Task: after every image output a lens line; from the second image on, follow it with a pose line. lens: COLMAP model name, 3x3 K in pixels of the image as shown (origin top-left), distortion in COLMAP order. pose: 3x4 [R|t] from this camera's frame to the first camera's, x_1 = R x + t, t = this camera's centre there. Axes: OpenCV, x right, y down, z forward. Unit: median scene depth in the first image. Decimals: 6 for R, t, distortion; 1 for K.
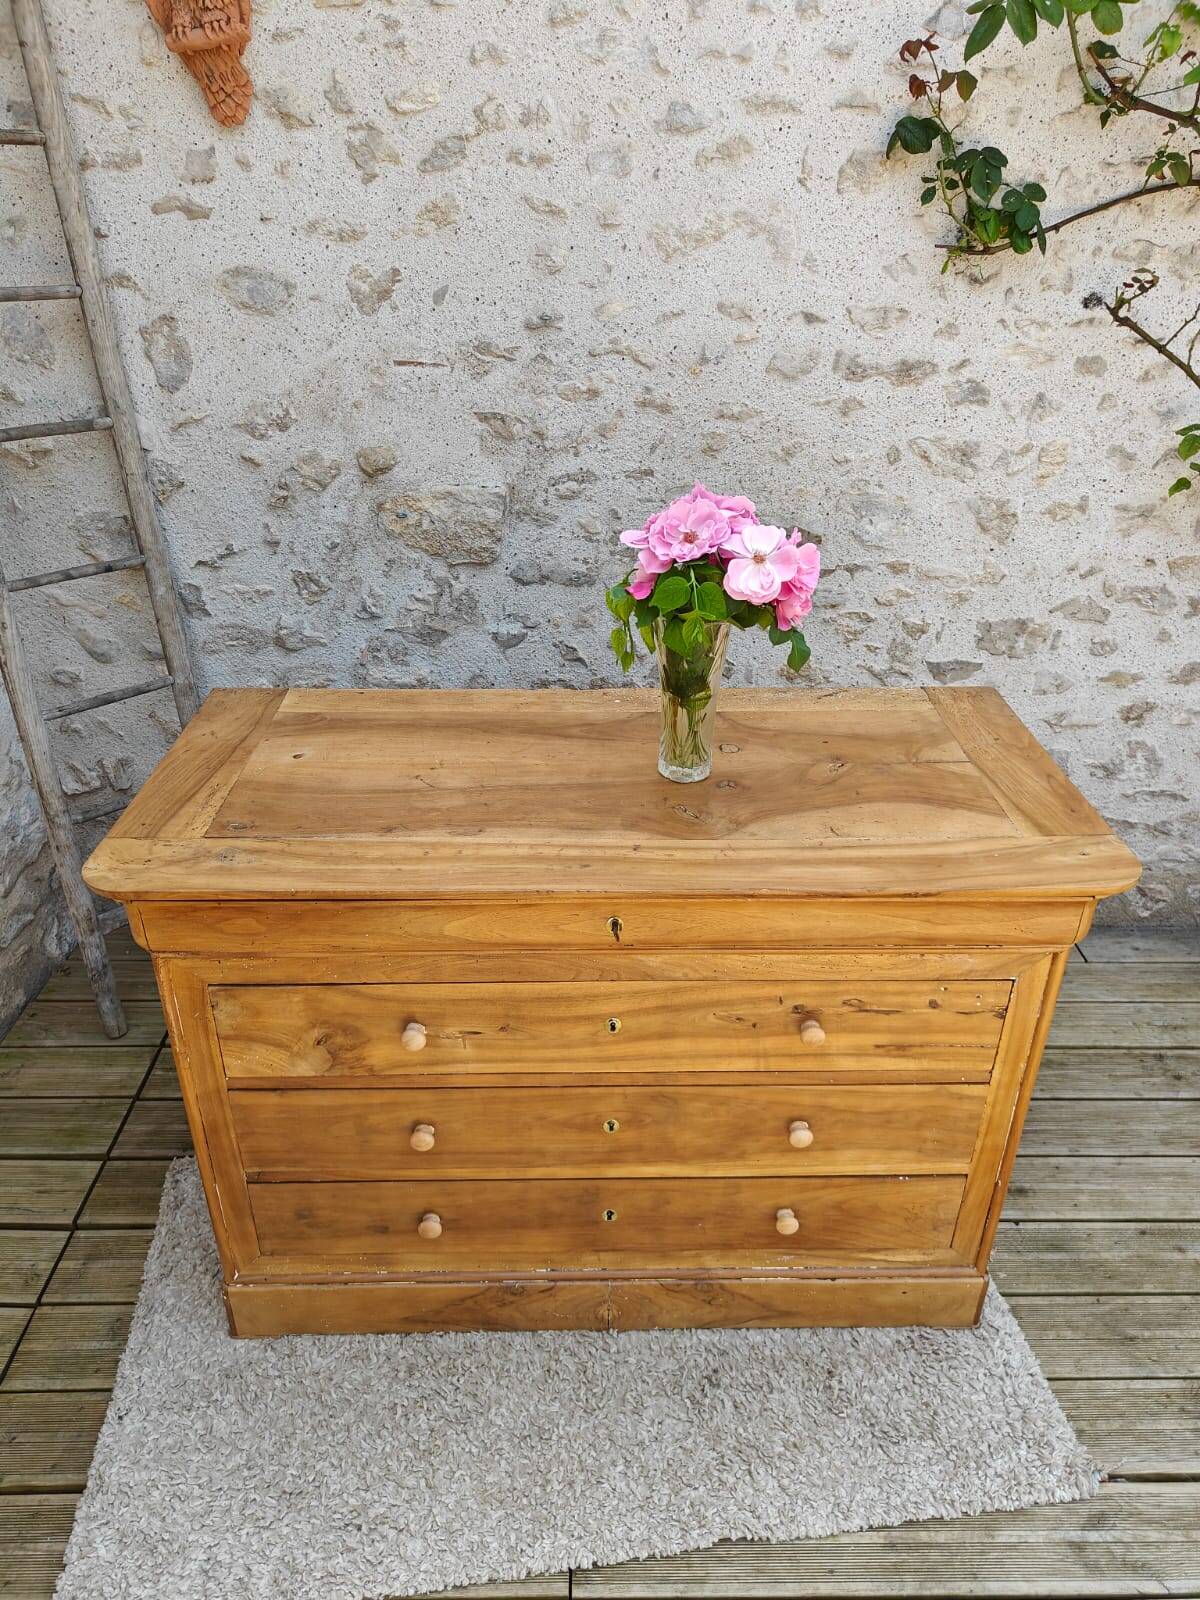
lens RADIAL K [[1120.7, 0, 602.4], [0, 1120.7, 810.4], [0, 0, 1]] dist [0.008222, -0.006529]
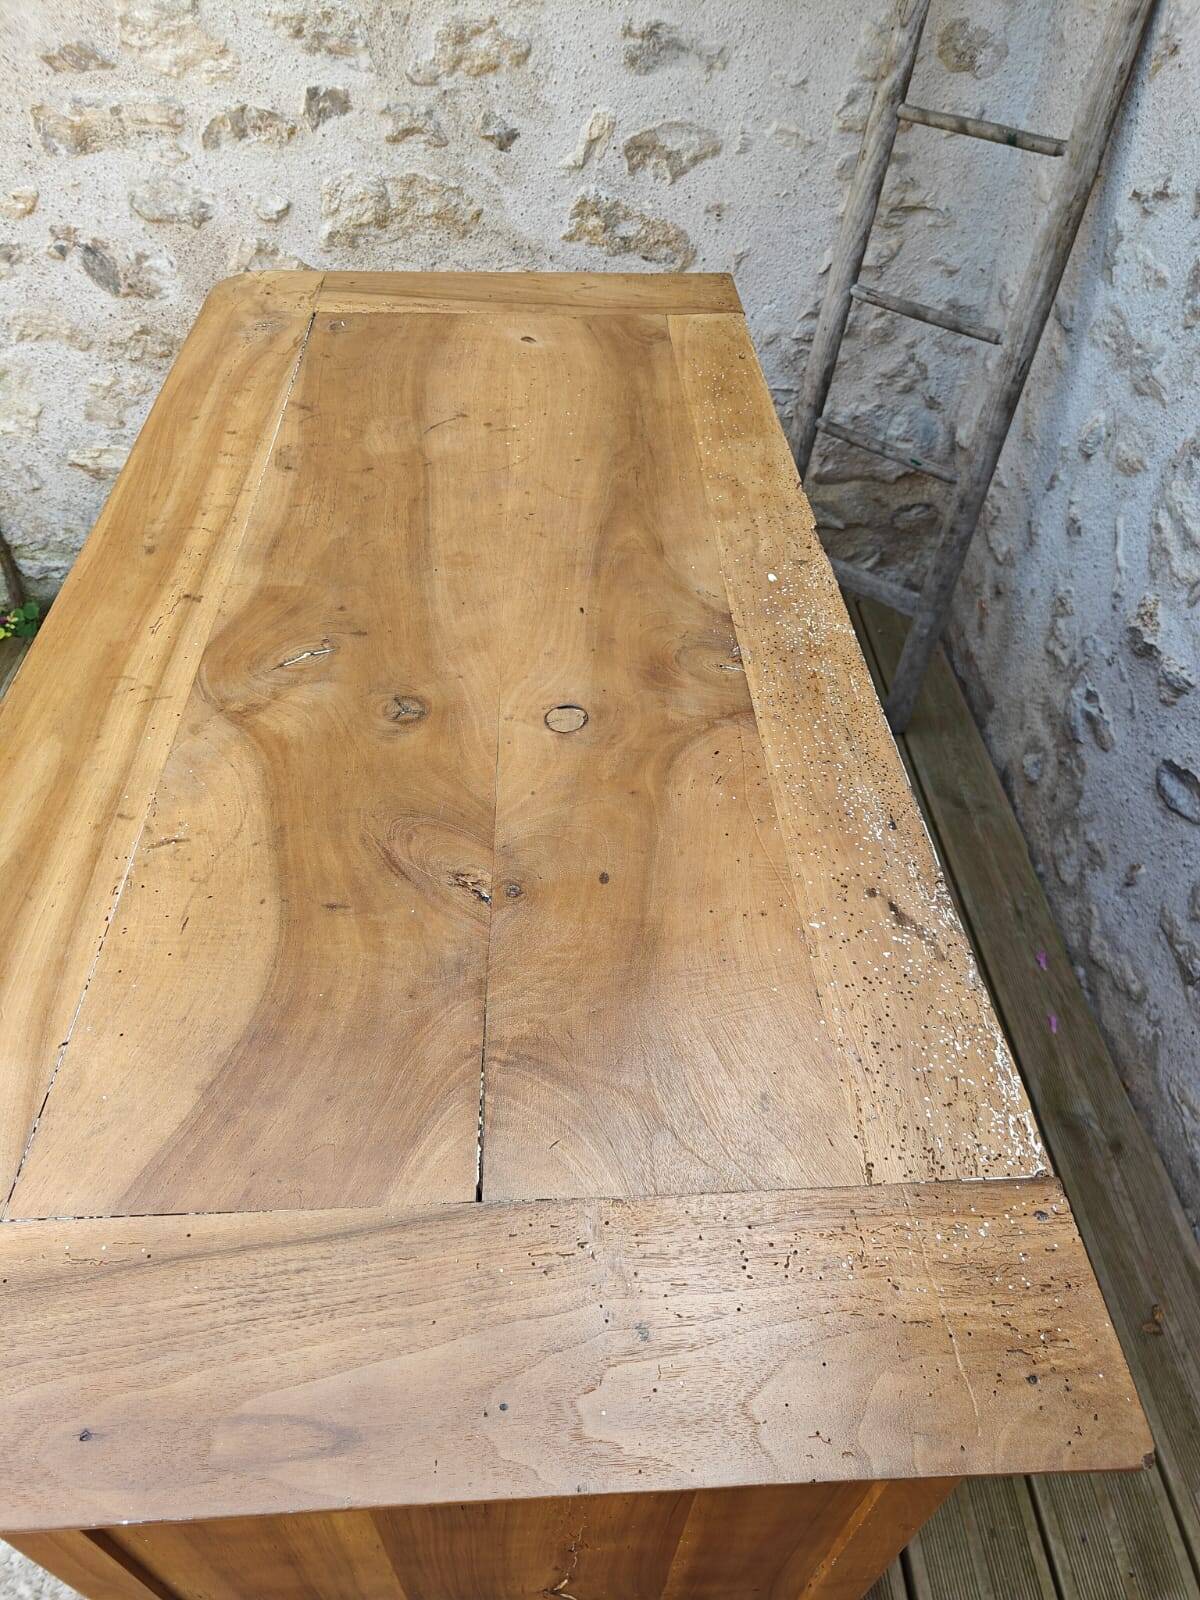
lens RADIAL K [[1120.7, 0, 602.8], [0, 1120.7, 801.7], [0, 0, 1]] dist [0.008222, -0.006529]
pose [[0.028586, 0.693306, -0.720076, 0.355474], [-0.504077, 0.632065, 0.588557, -0.236095], [0.863185, 0.346150, 0.367548, 0.649865]]
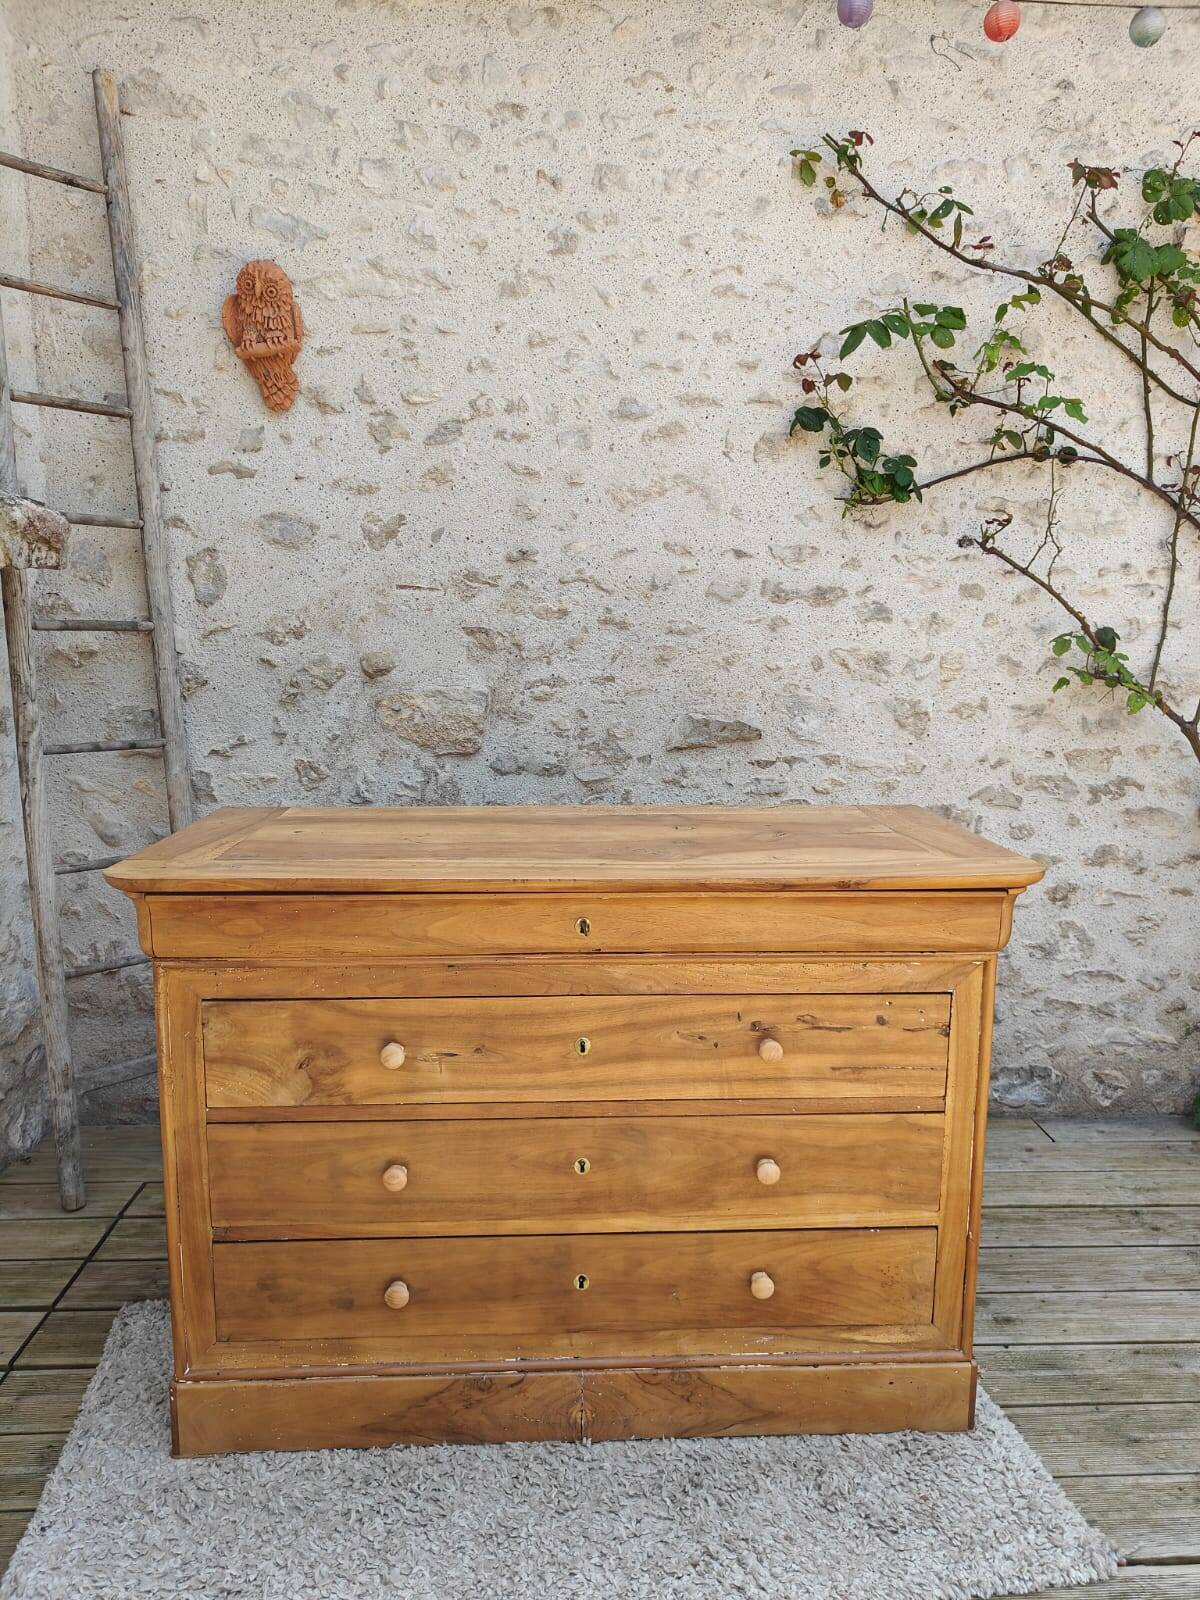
lens RADIAL K [[1120.7, 0, 608.0], [0, 1120.7, 805.5], [0, 0, 1]] dist [0.008222, -0.006529]
pose [[0.999484, -0.006619, 0.031418, 0.001048], [0.017131, 0.937530, -0.347482, 0.238003], [-0.027155, 0.347841, 0.937160, -0.047872]]
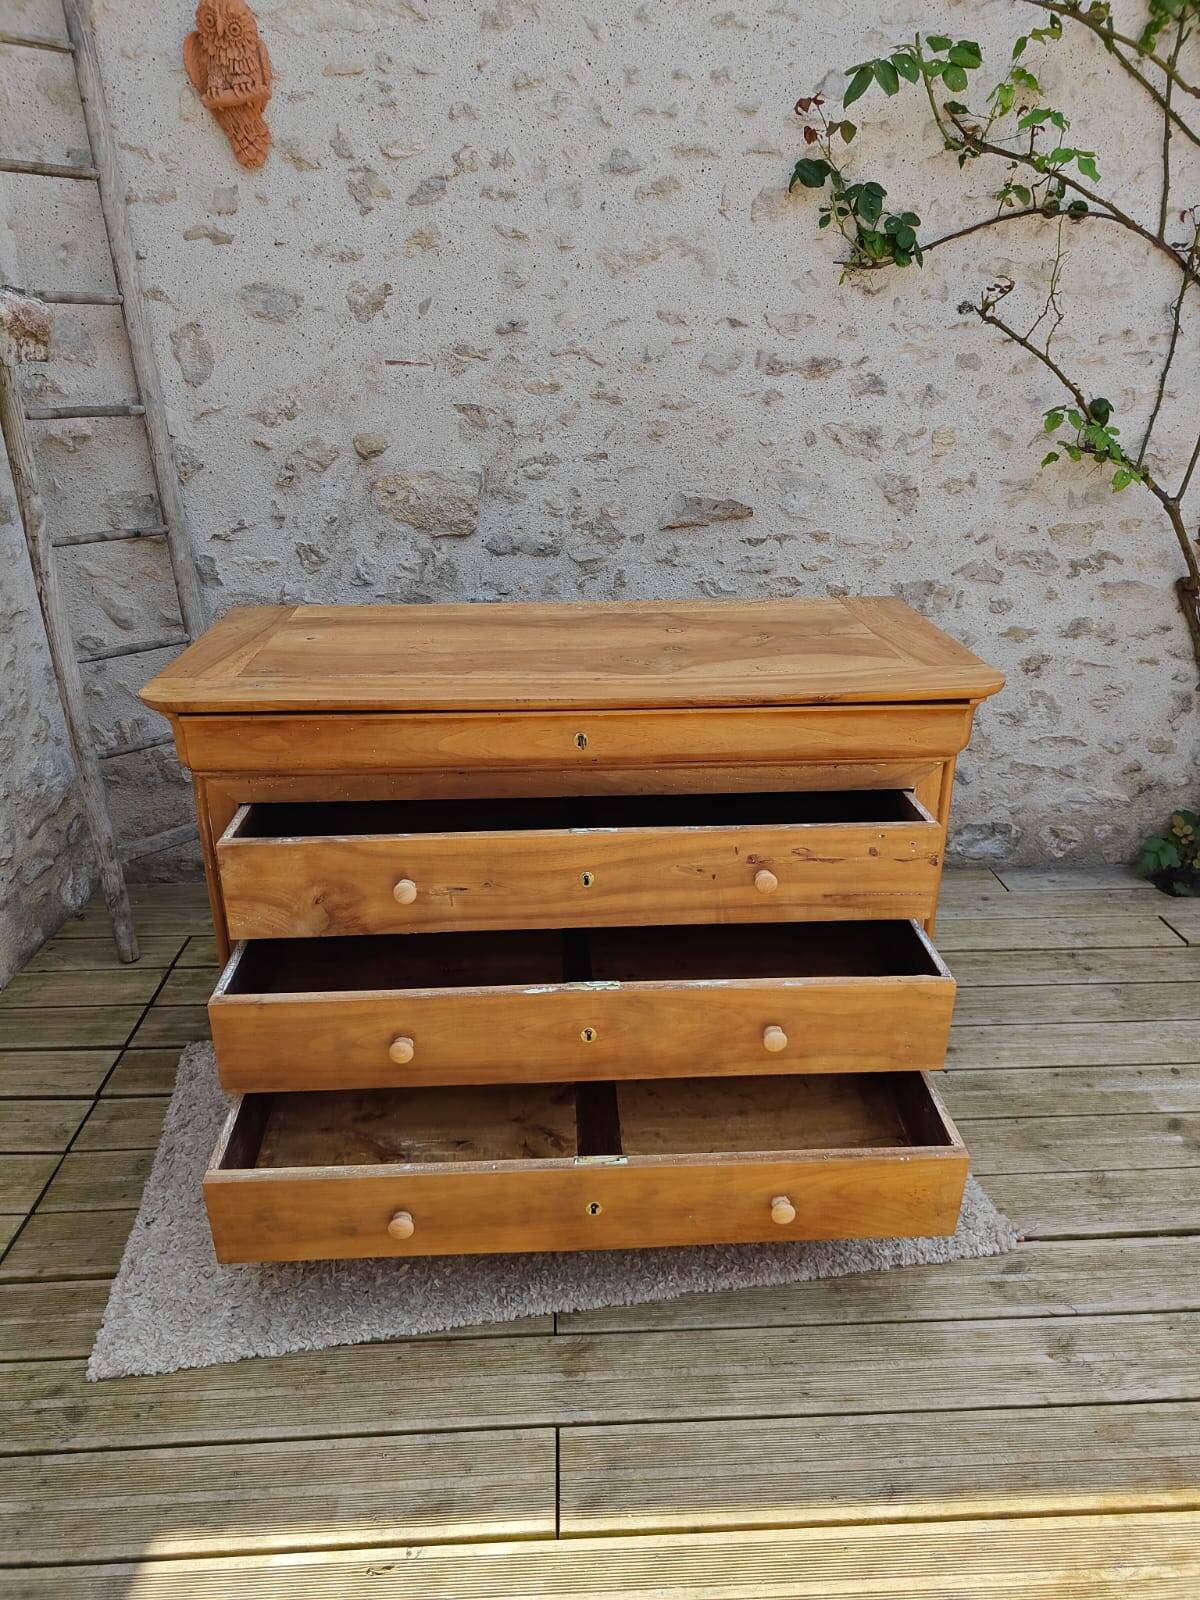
lens RADIAL K [[1120.7, 0, 607.1], [0, 1120.7, 796.4], [0, 0, 1]] dist [0.008222, -0.006529]
pose [[0.999221, -0.021811, 0.032888, -0.001269], [0.025481, 0.992964, -0.115643, 0.195656], [-0.030134, 0.116391, 0.992746, -0.126316]]
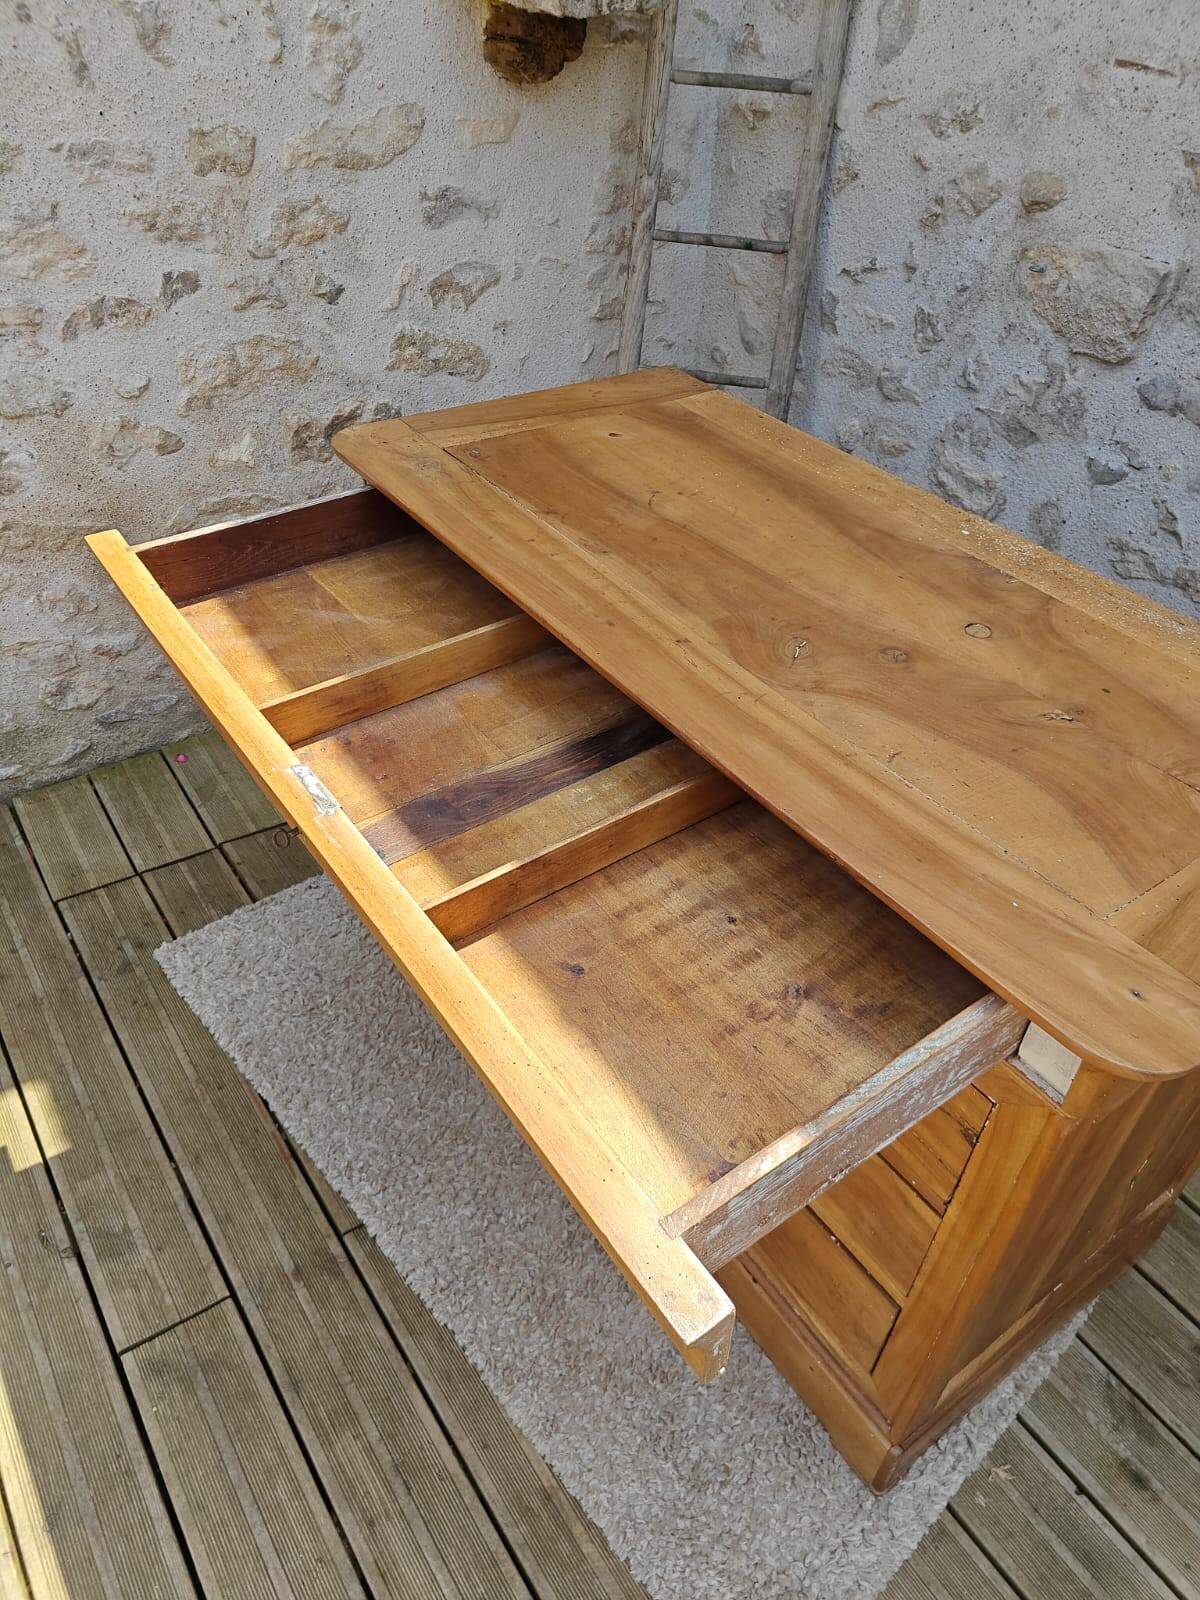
lens RADIAL K [[1120.7, 0, 601.3], [0, 1120.7, 804.9], [0, 0, 1]] dist [0.008222, -0.006529]
pose [[0.559068, 0.539905, -0.629242, 0.373307], [-0.438864, 0.836591, 0.327894, -0.069492], [0.703450, 0.092837, 0.704656, 0.252216]]
